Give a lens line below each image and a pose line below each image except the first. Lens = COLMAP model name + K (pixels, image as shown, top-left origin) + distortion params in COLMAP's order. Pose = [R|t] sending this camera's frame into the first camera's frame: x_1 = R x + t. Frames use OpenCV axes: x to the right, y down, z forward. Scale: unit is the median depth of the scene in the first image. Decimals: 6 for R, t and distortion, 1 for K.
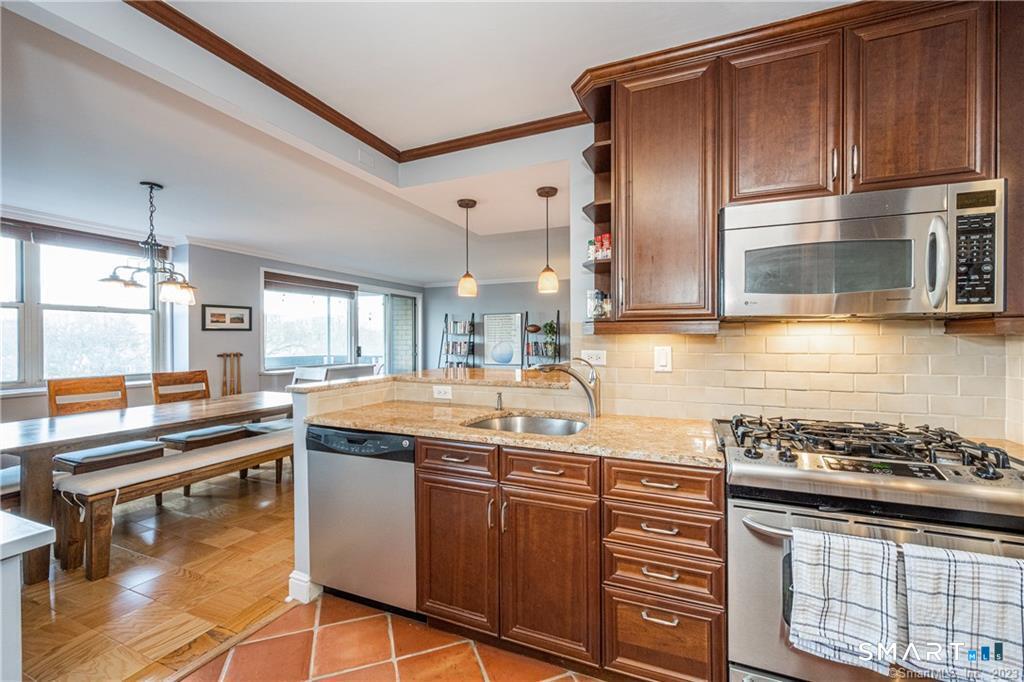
lens RADIAL K [[410.2, 0, 520.0], [0, 410.2, 338.2], [0, 0, 1]] dist [0.003667, -0.000770]
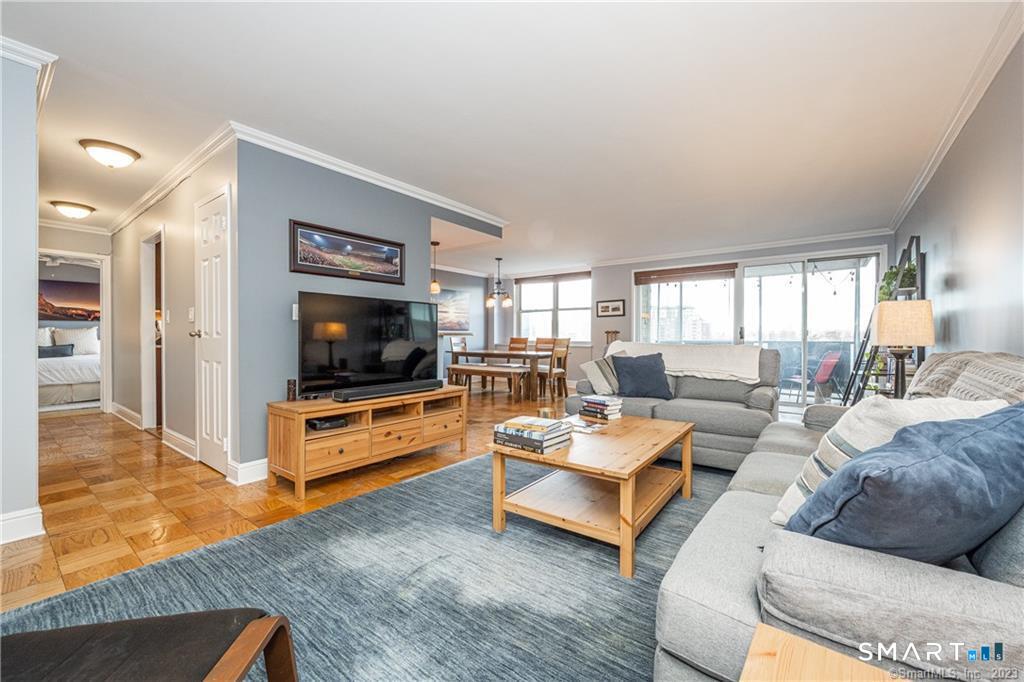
lens RADIAL K [[410.2, 0, 513.2], [0, 410.2, 340.7], [0, 0, 1]] dist [0.003667, -0.000770]
pose [[-0.262849, 0.011949, -0.964763, 1.245805], [0.002759, 0.999929, 0.011633, 0.075813], [0.964833, 0.000396, -0.262863, 1.442913]]
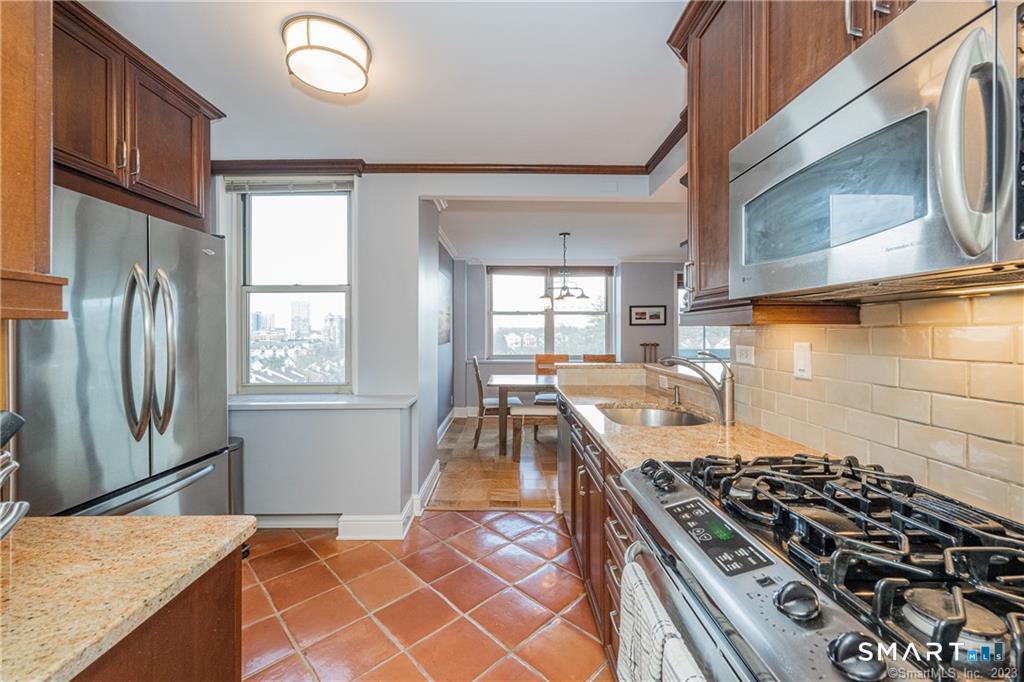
lens RADIAL K [[410.2, 0, 506.8], [0, 410.2, 337.9], [0, 0, 1]] dist [0.003667, -0.000770]
pose [[0.381780, 0.013045, -0.924161, 0.416926], [0.002772, 0.999880, 0.015259, 0.000363], [0.924249, -0.008388, 0.381698, 0.144232]]
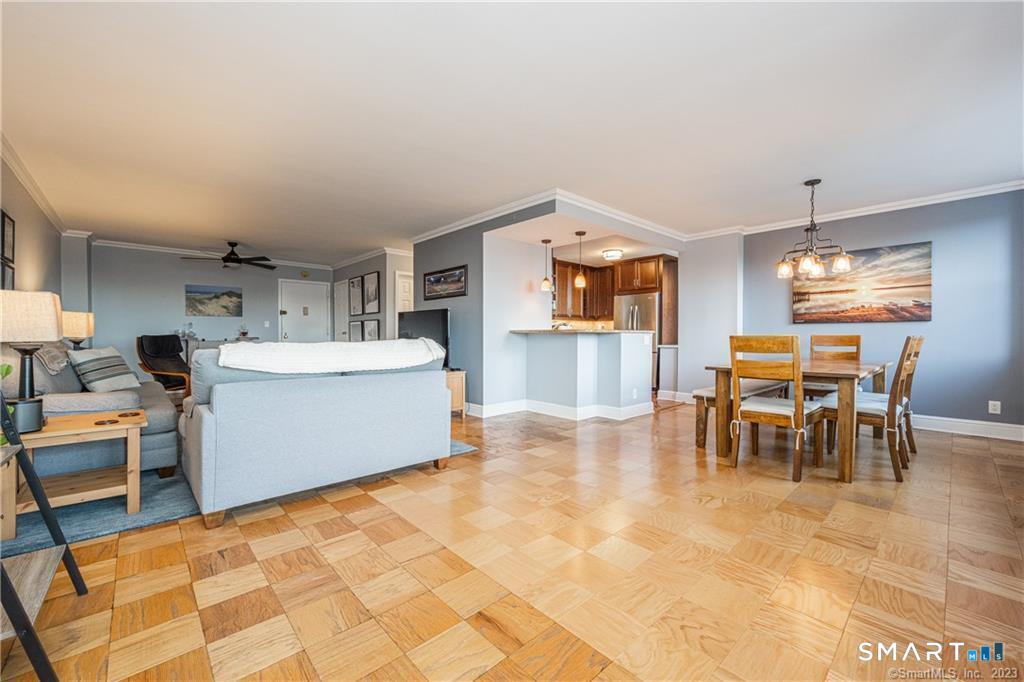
lens RADIAL K [[410.2, 0, 512.9], [0, 410.2, 337.3], [0, 0, 1]] dist [0.003667, -0.000770]
pose [[-0.903790, -0.002498, 0.427968, -0.510707], [-0.000547, 0.999989, 0.004682, 0.080574], [-0.427975, 0.003997, -0.903782, 2.117716]]
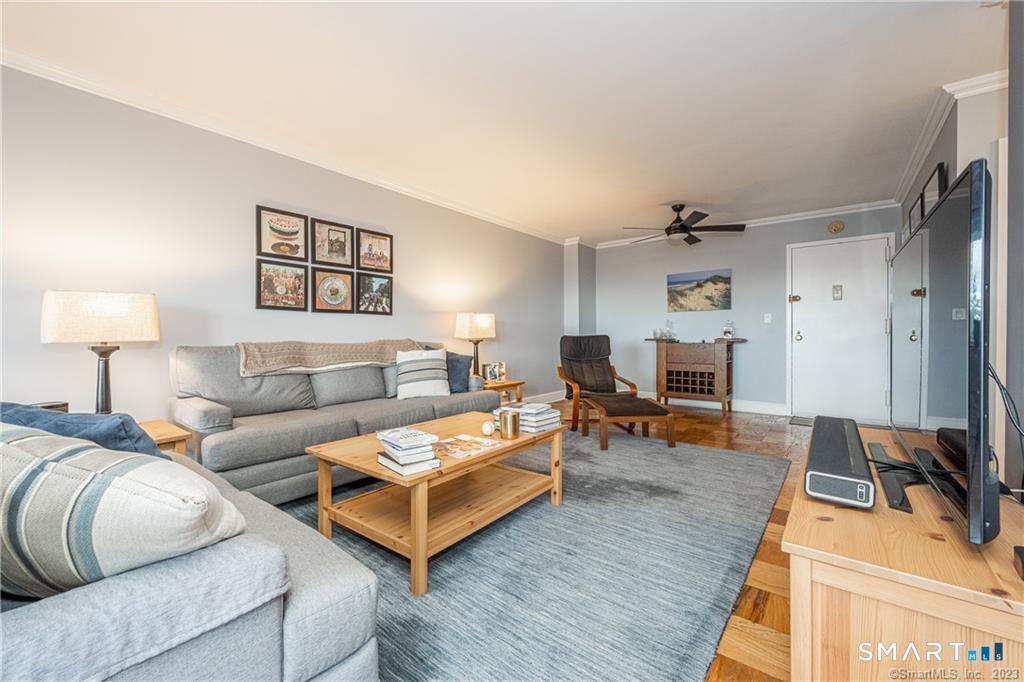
lens RADIAL K [[410.2, 0, 514.6], [0, 410.2, 335.1], [0, 0, 1]] dist [0.003667, -0.000770]
pose [[0.275534, 0.003044, 0.961287, 0.006502], [-0.000149, 0.999995, -0.003124, 0.083607], [-0.961291, 0.000718, 0.275533, 1.144550]]
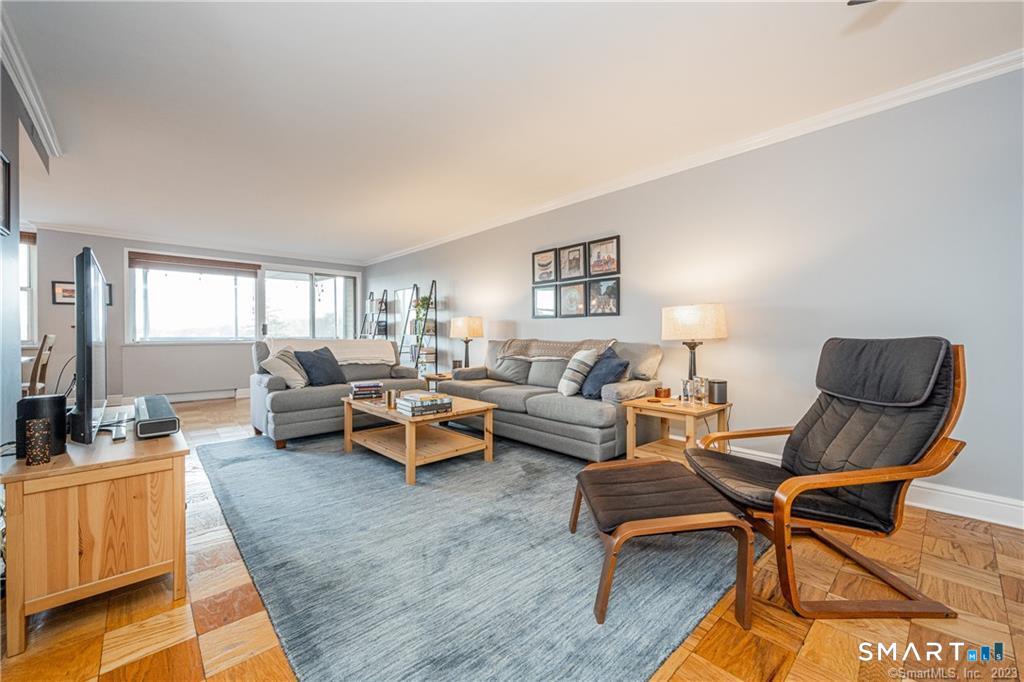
lens RADIAL K [[410.2, 0, 515.1], [0, 410.2, 338.3], [0, 0, 1]] dist [0.003667, -0.000770]
pose [[0.904750, 0.009155, -0.425845, 1.175545], [-0.003734, 0.999901, 0.013563, 0.075021], [0.425927, -0.010681, 0.904694, 0.653198]]
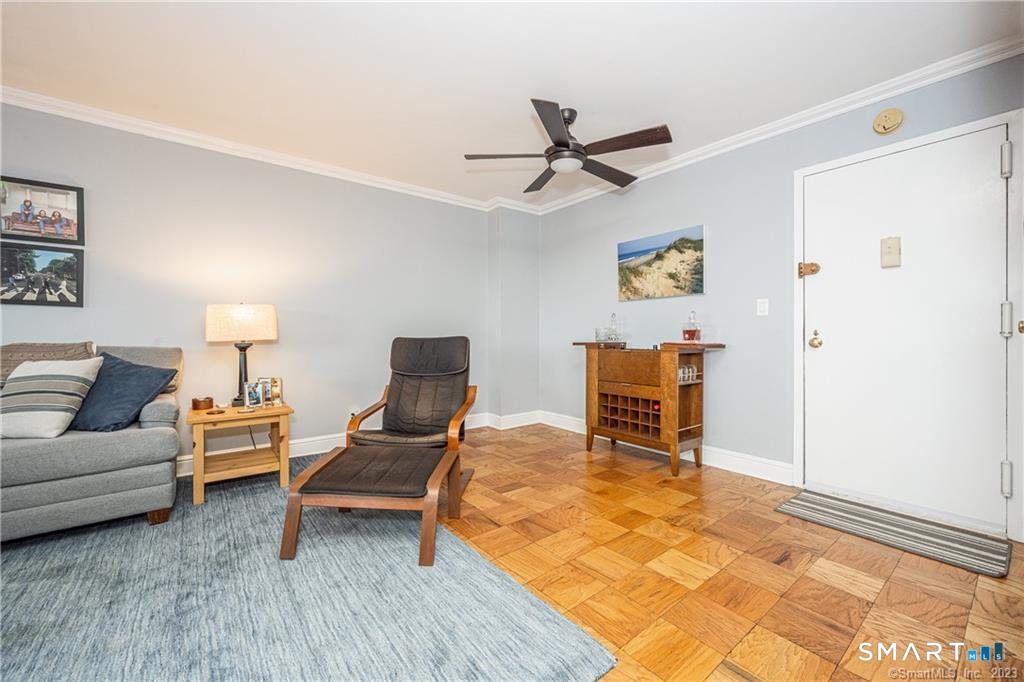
lens RADIAL K [[410.2, 0, 525.5], [0, 410.2, 336.2], [0, 0, 1]] dist [0.003667, -0.000770]
pose [[0.484248, 0.001883, 0.874929, 0.699701], [-0.003307, 0.999994, -0.000322, 0.078292], [-0.874924, -0.002738, 0.484252, 0.706718]]
